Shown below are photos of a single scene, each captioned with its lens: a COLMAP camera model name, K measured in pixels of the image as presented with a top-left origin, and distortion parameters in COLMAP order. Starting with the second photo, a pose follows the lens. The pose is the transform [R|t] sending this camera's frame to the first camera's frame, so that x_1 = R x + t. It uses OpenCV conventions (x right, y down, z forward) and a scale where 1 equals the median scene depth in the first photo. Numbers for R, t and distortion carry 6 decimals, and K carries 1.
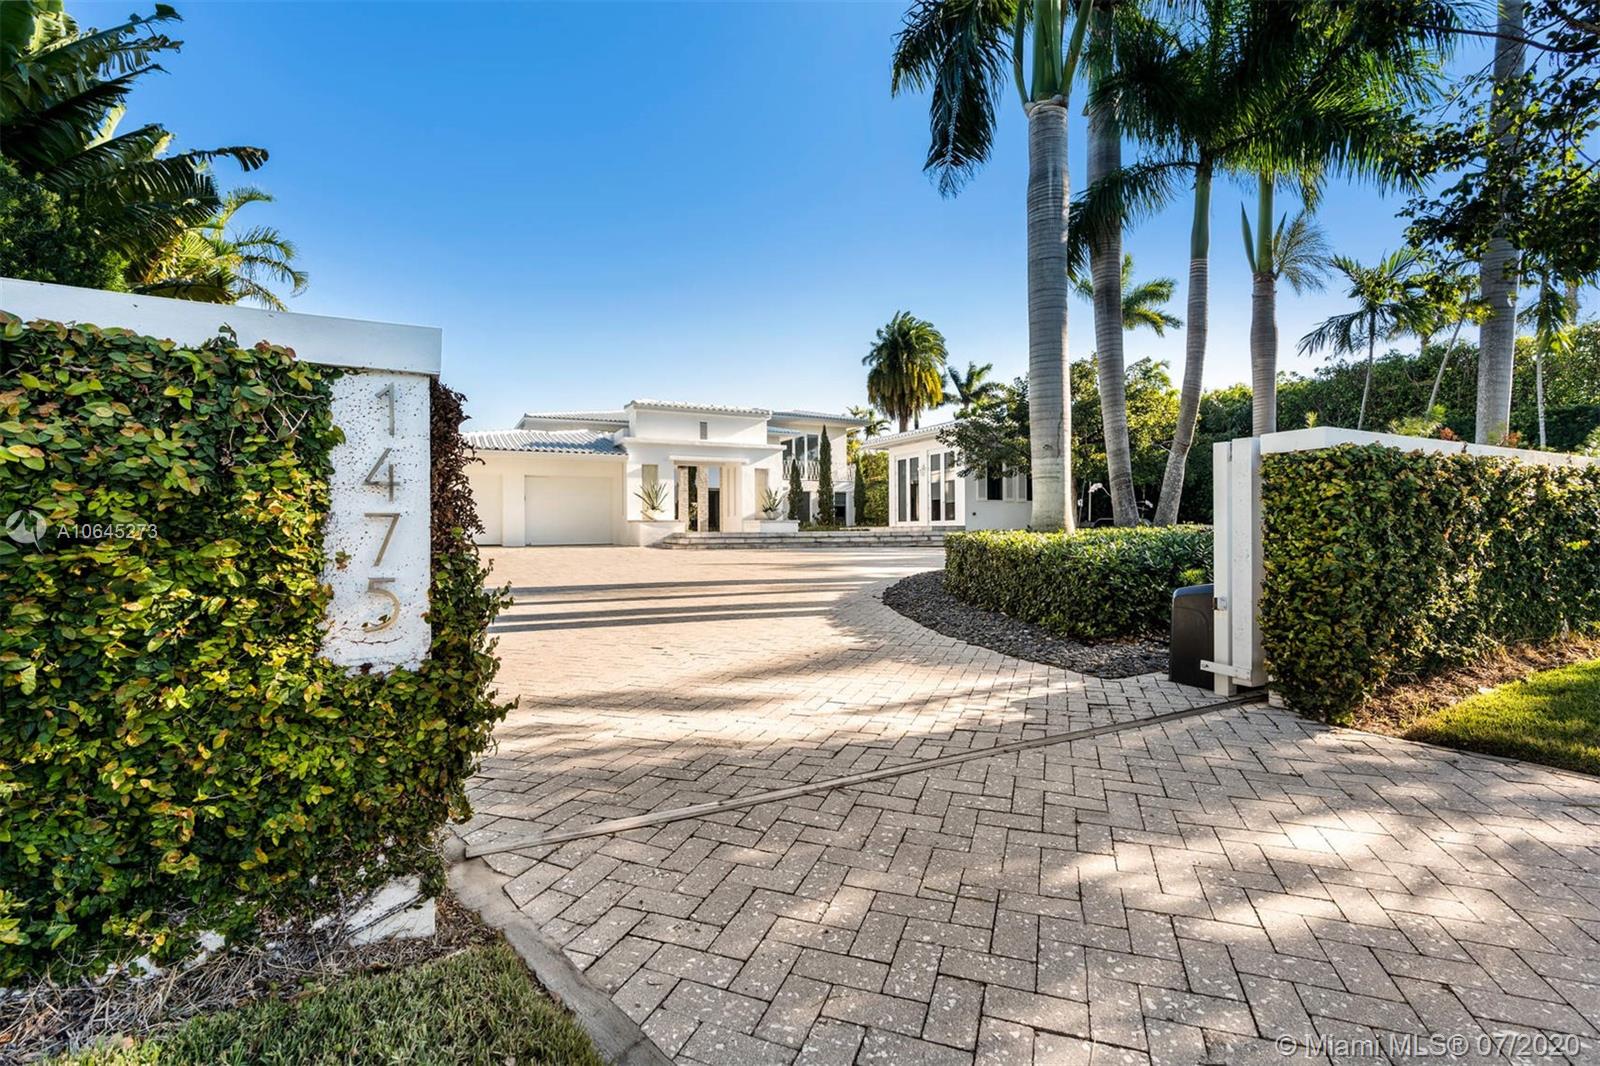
lens RADIAL K [[719.4, 0, 791.0], [0, 719.4, 532.0], [0, 0, 1]] dist [-0.008696, 0.002150]
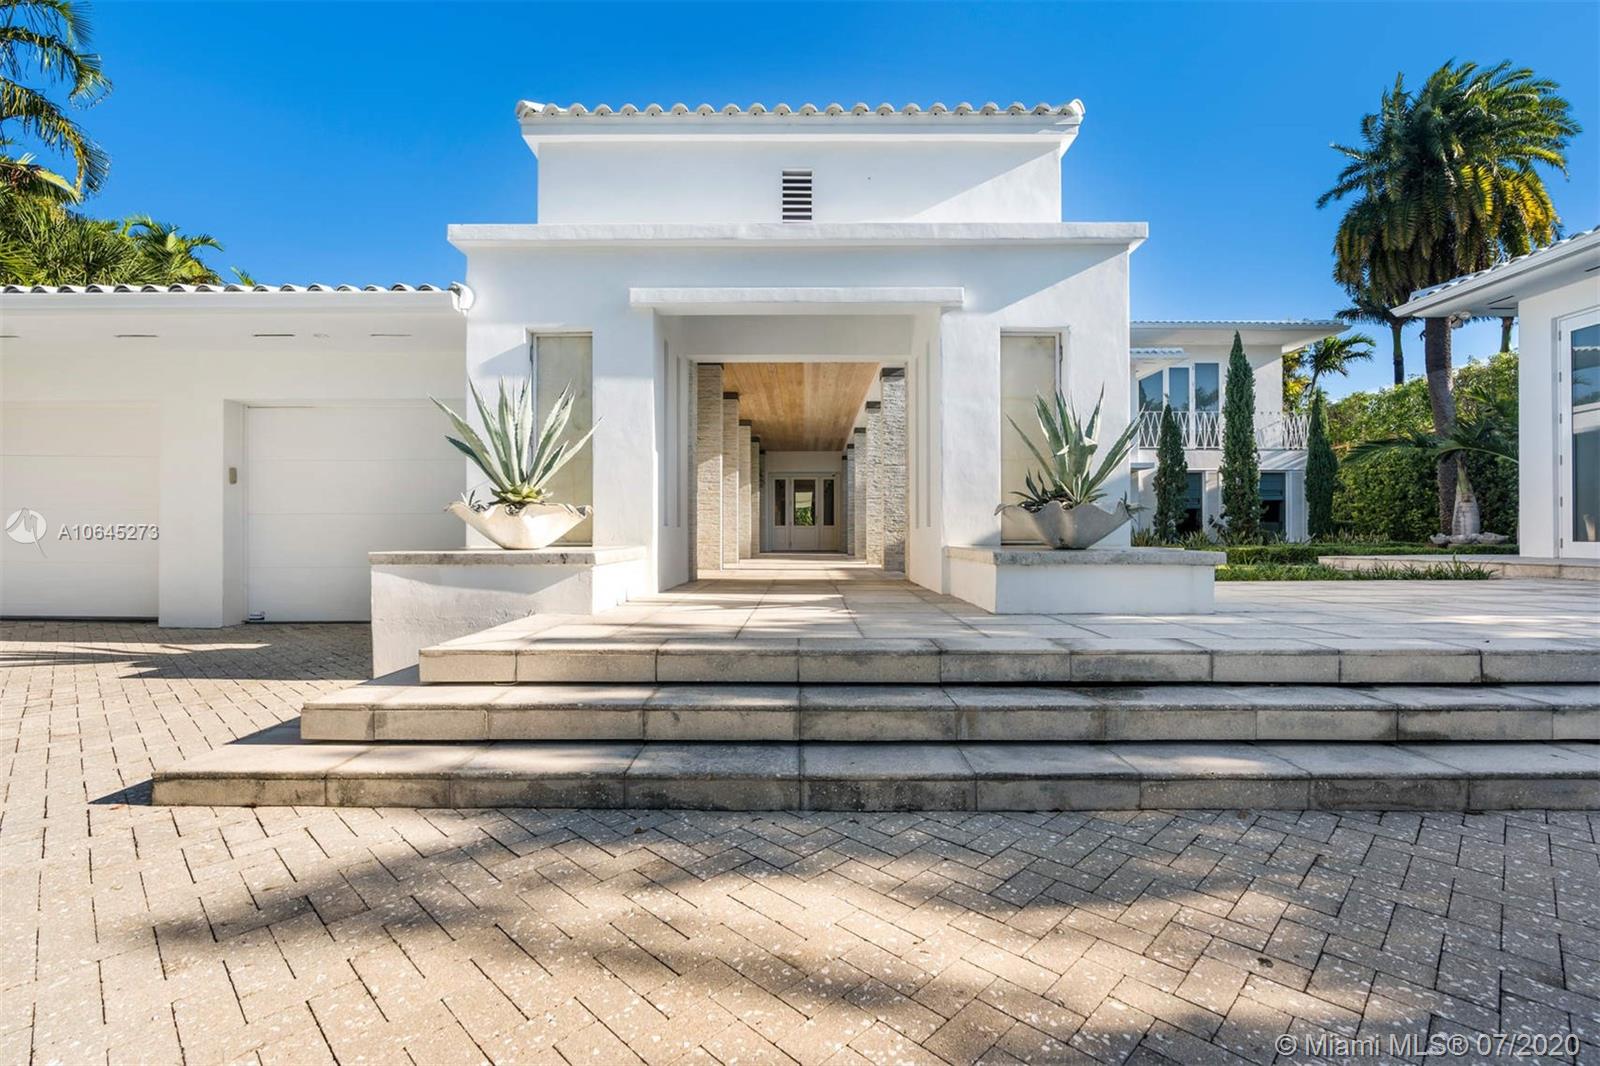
lens RADIAL K [[719.4, 0, 804.7], [0, 719.4, 532.8], [0, 0, 1]] dist [-0.008696, 0.002150]
pose [[0.897430, 0.000961, -0.441156, -0.002283], [-0.002887, 0.999989, -0.003693, -0.011378], [0.441148, 0.004588, 0.897423, 0.437752]]
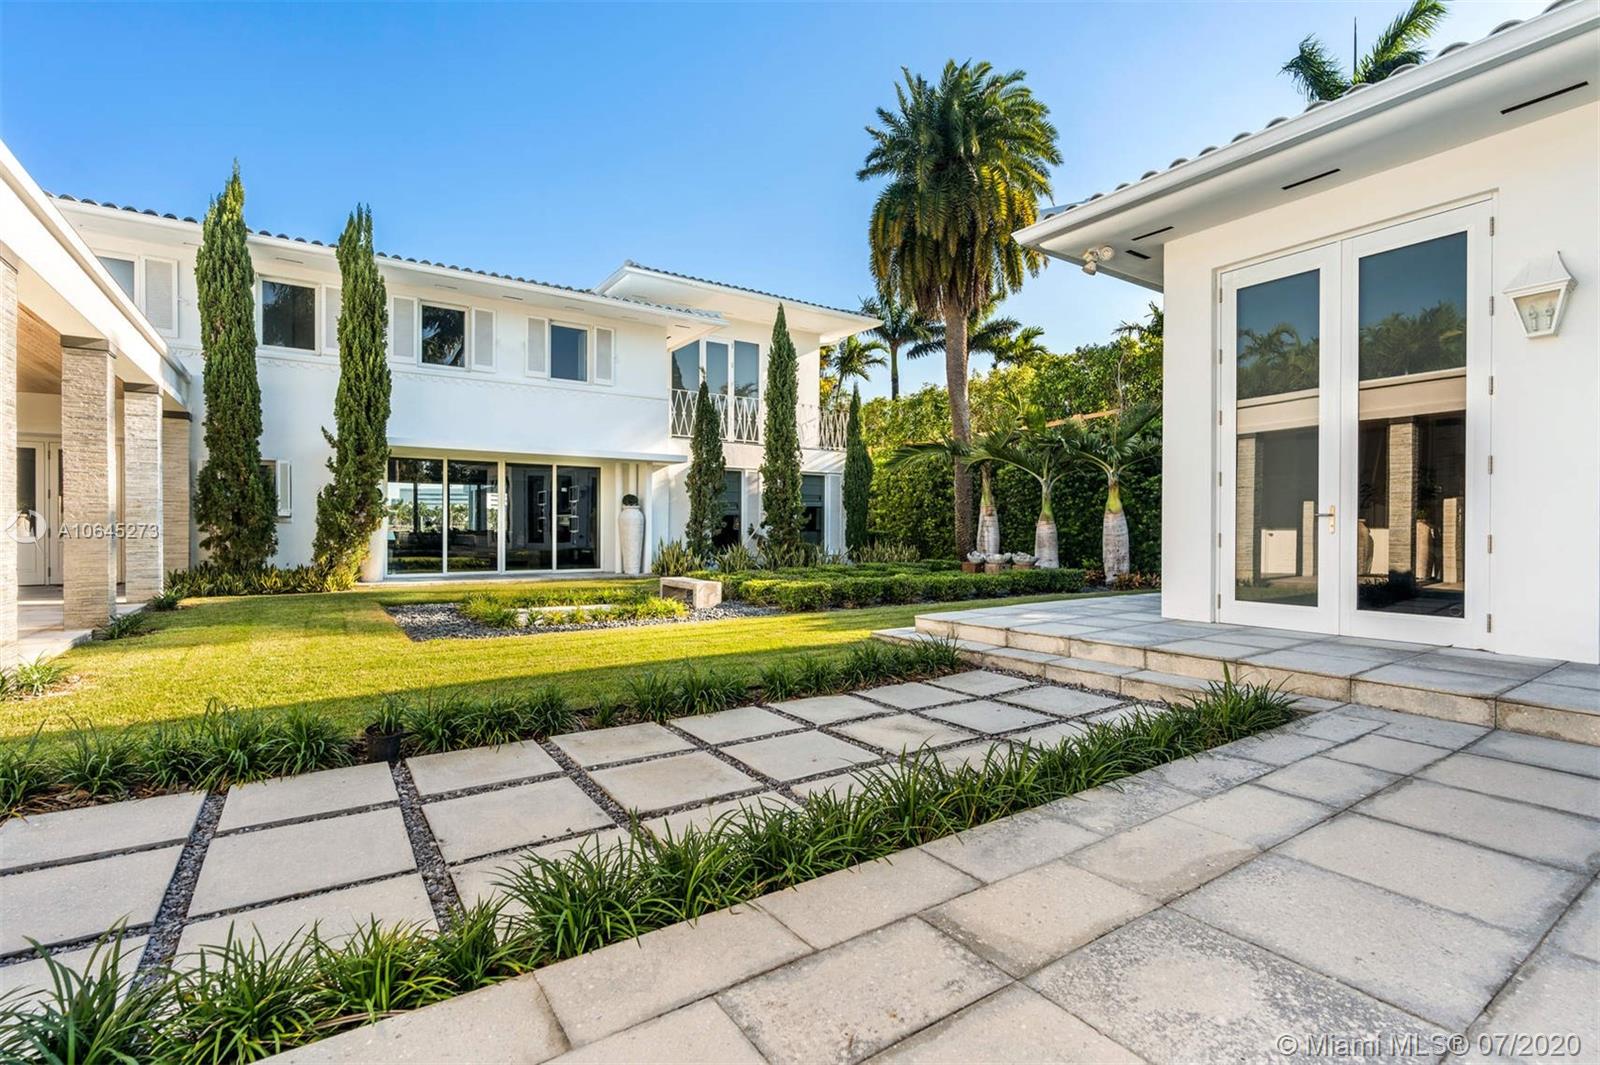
lens RADIAL K [[719.4, 0, 787.0], [0, 719.4, 530.8], [0, 0, 1]] dist [-0.008696, 0.002150]
pose [[0.992608, 0.006605, 0.121188, 0.001986], [-0.007258, 0.999961, 0.004947, -0.024805], [-0.121150, -0.005790, 0.992617, 0.603775]]
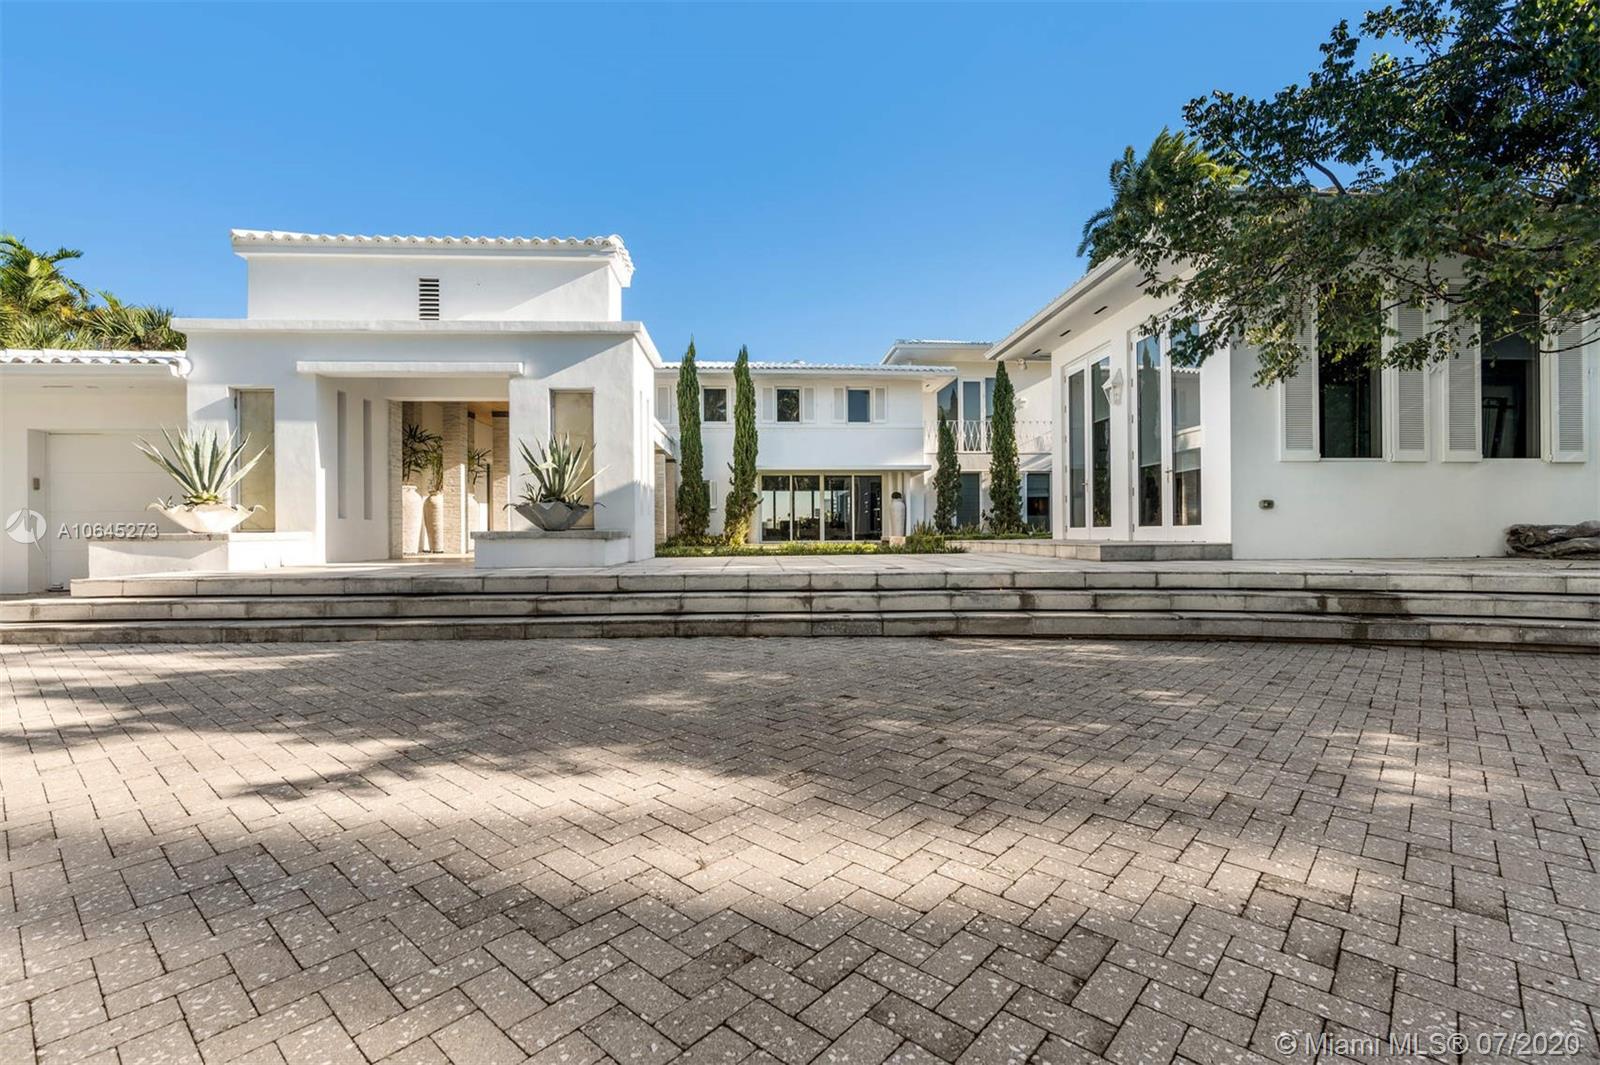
lens RADIAL K [[719.4, 0, 797.3], [0, 719.4, 533.6], [0, 0, 1]] dist [-0.008696, 0.002150]
pose [[0.923158, -0.001771, -0.384416, 0.119422], [0.002955, 0.999993, 0.002488, -0.008821], [0.384409, -0.003433, 0.923156, 0.410125]]
